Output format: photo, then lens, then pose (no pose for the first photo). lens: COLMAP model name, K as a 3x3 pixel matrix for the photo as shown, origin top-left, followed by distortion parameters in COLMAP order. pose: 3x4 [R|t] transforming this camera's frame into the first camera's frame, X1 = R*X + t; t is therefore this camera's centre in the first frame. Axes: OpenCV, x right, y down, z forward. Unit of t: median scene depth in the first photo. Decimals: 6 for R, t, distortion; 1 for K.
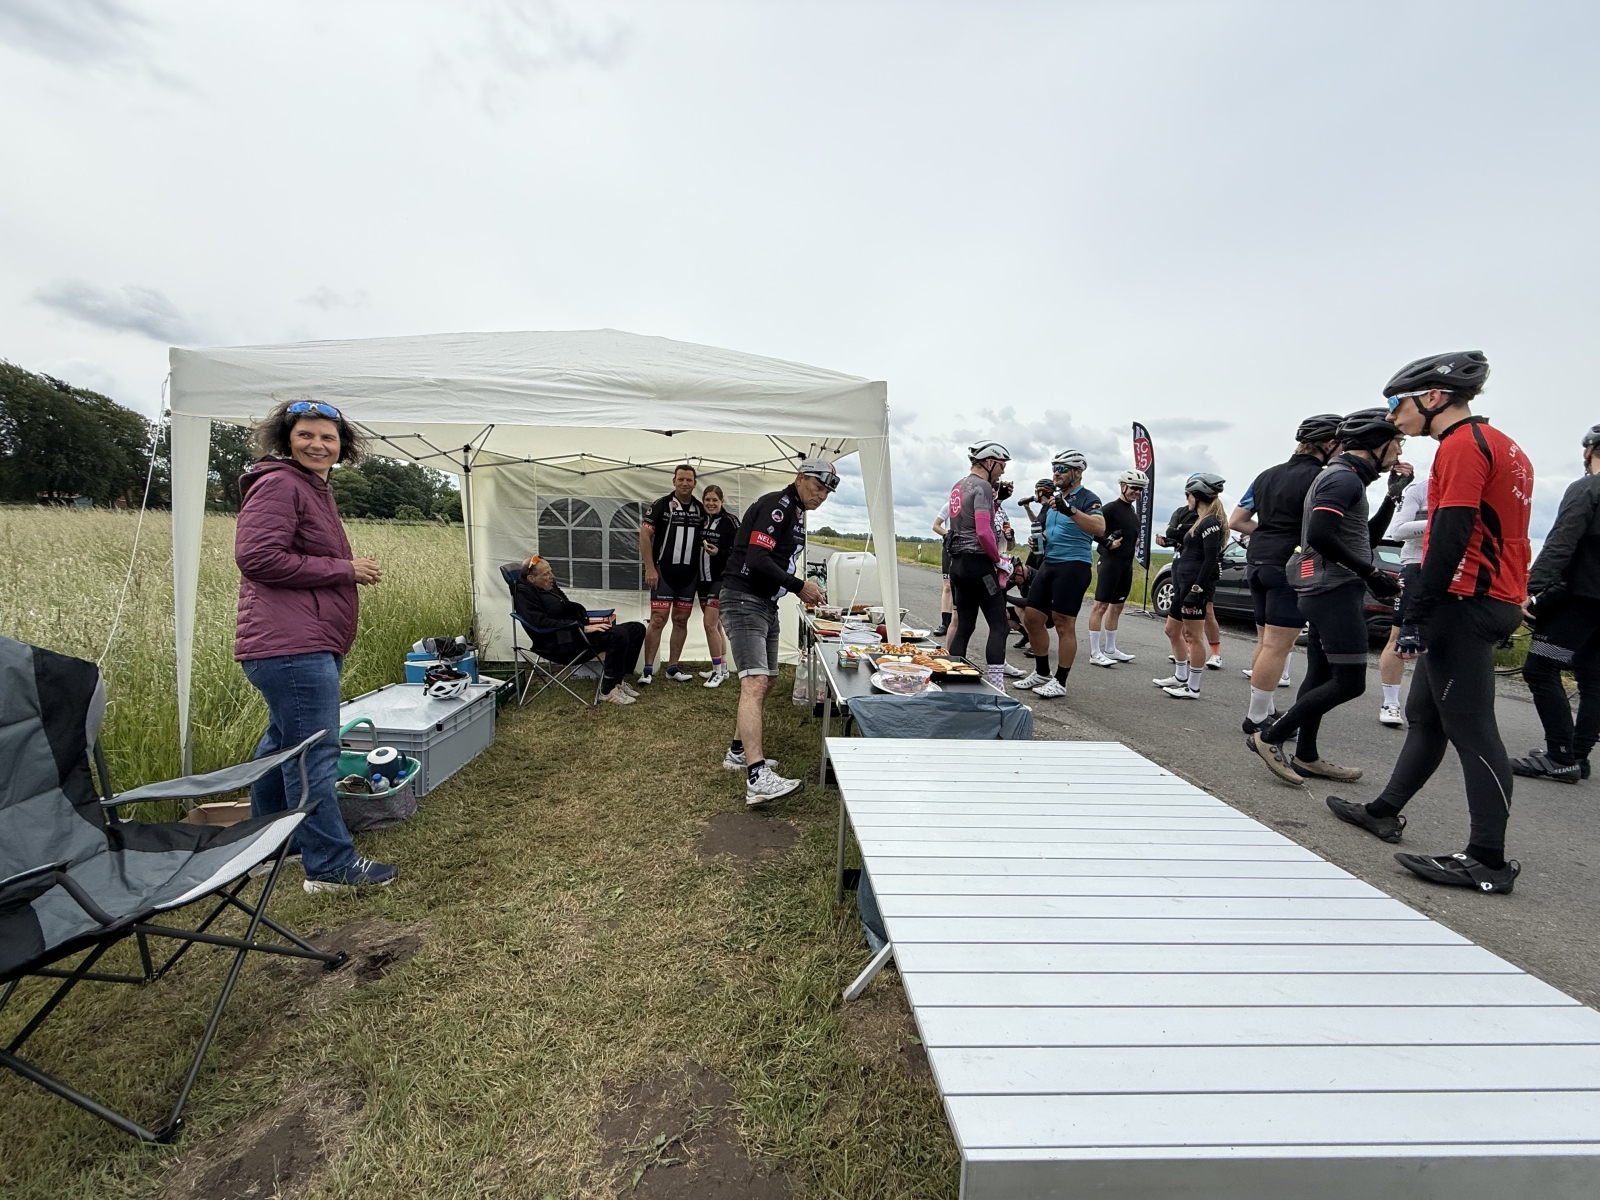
lens RADIAL K [[639.8, 0, 798.3], [0, 639.8, 600.7], [0, 0, 1]] dist [0.000174, -0.000207]
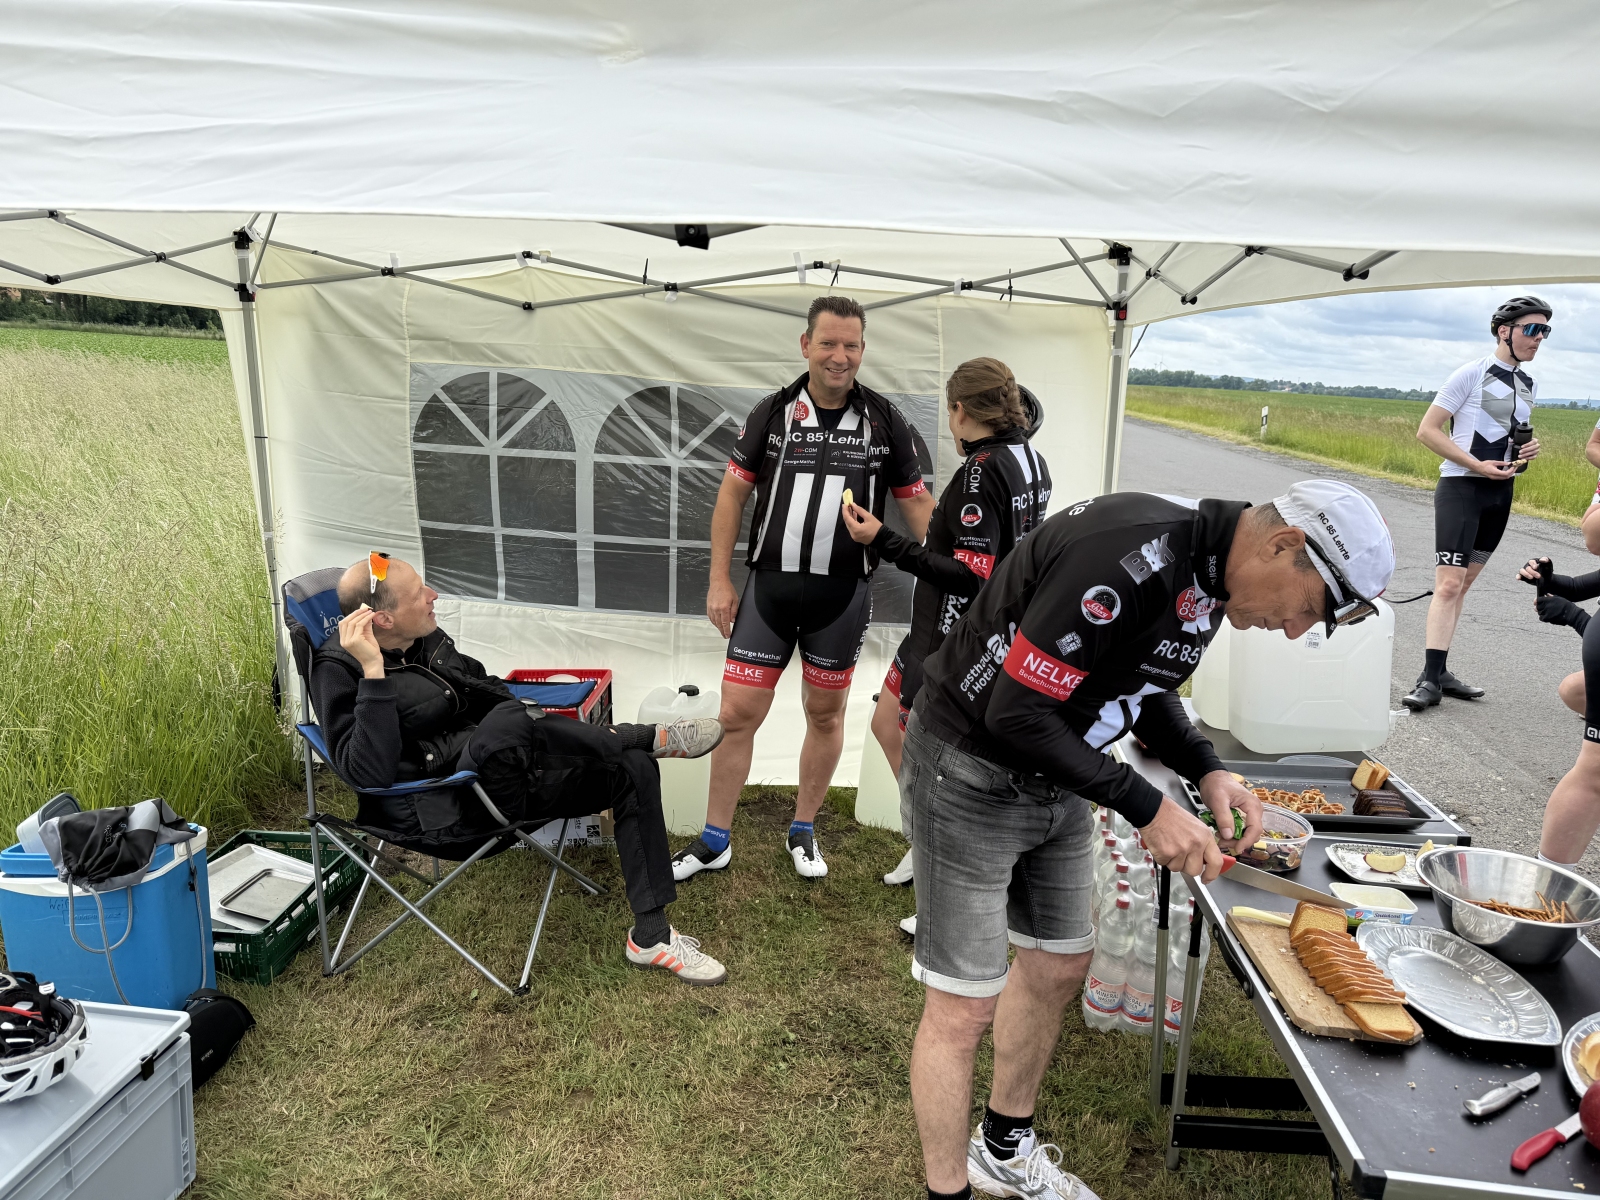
lens RADIAL K [[1130.5, 0, 805.6], [0, 1130.5, 611.5], [0, 0, 1]] dist [0.051329, -0.047992]
pose [[0.985516, 0.047078, -0.162918, -0.096025], [-0.029236, 0.993476, 0.110227, -0.167863], [0.167045, -0.103868, 0.980463, 0.591831]]
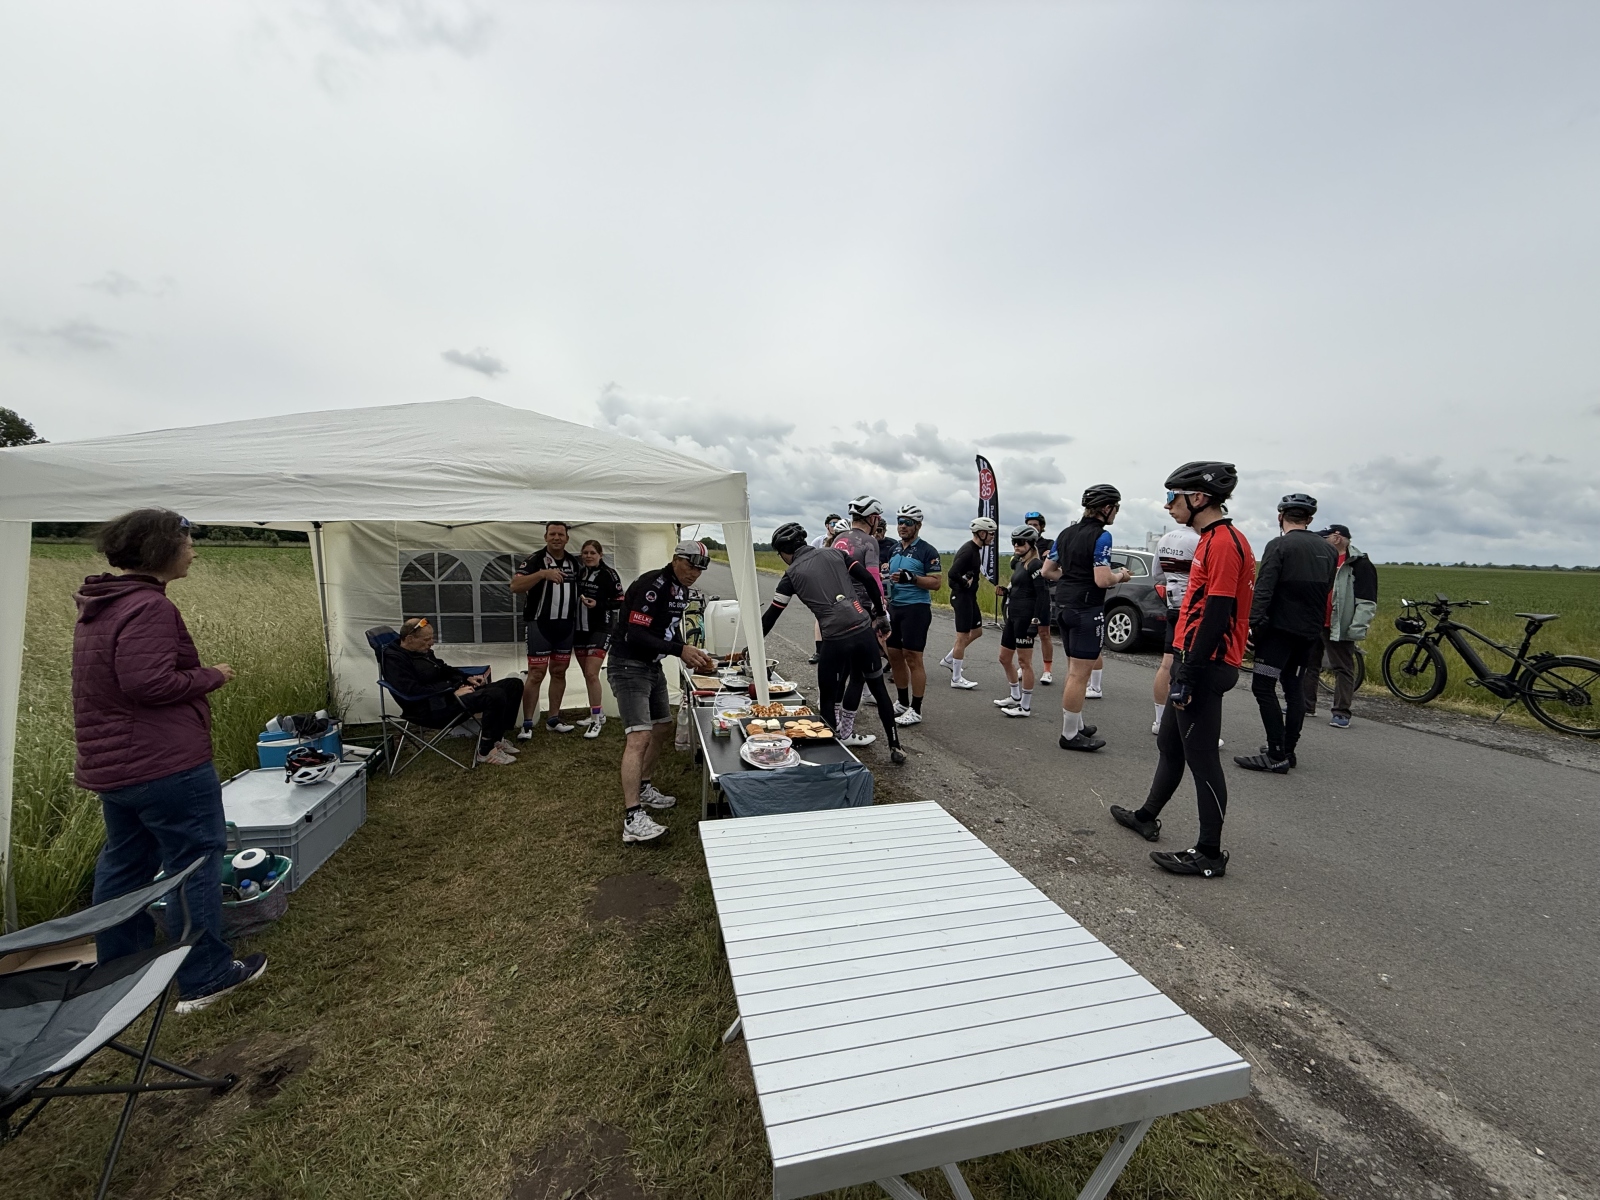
lens RADIAL K [[639.8, 0, 800.2], [0, 639.8, 599.6], [0, 0, 1]] dist [0.000174, -0.000207]
pose [[0.982337, -0.039075, 0.182992, 0.013901], [0.041925, 0.999052, -0.011730, -0.090932], [-0.182361, 0.019195, 0.983044, -0.106477]]
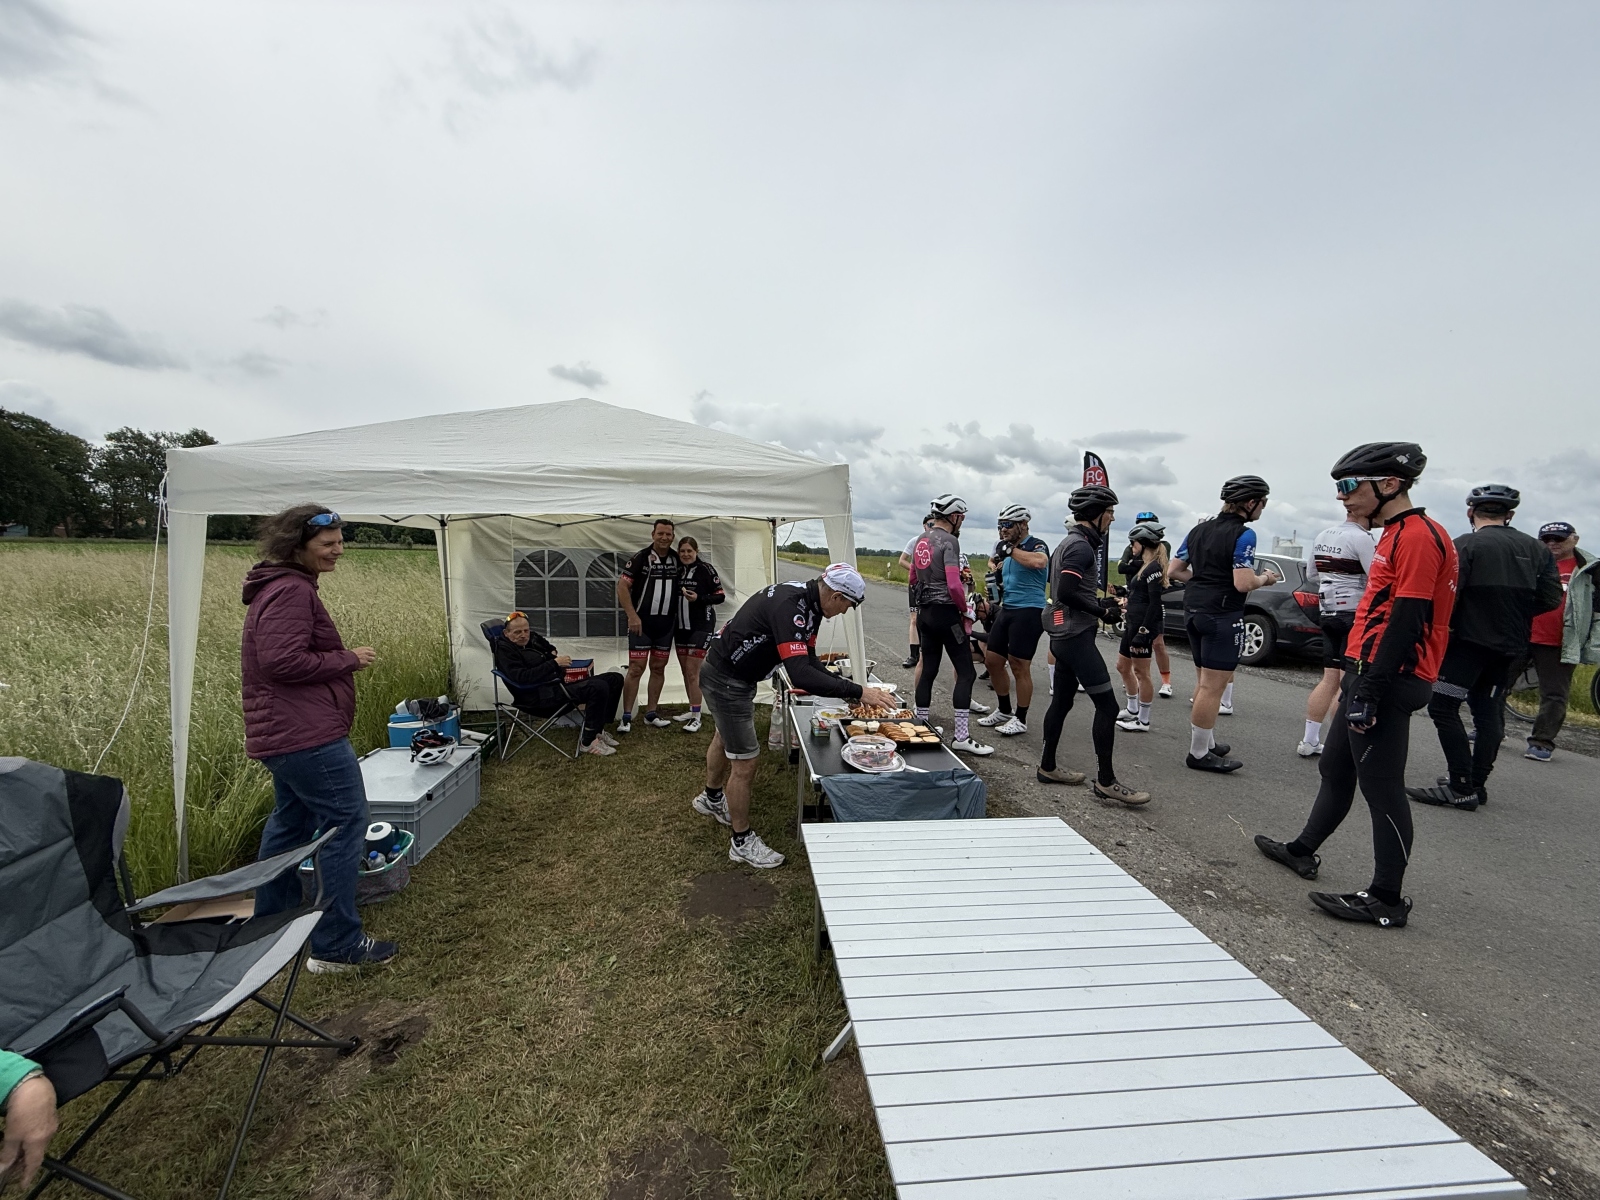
lens RADIAL K [[639.8, 0, 798.0], [0, 639.8, 599.5], [0, 0, 1]] dist [0.000174, -0.000207]
pose [[0.998775, -0.022521, 0.044069, -0.001945], [0.023557, 0.999455, -0.023139, -0.080202], [-0.043524, 0.024149, 0.998760, -0.068015]]
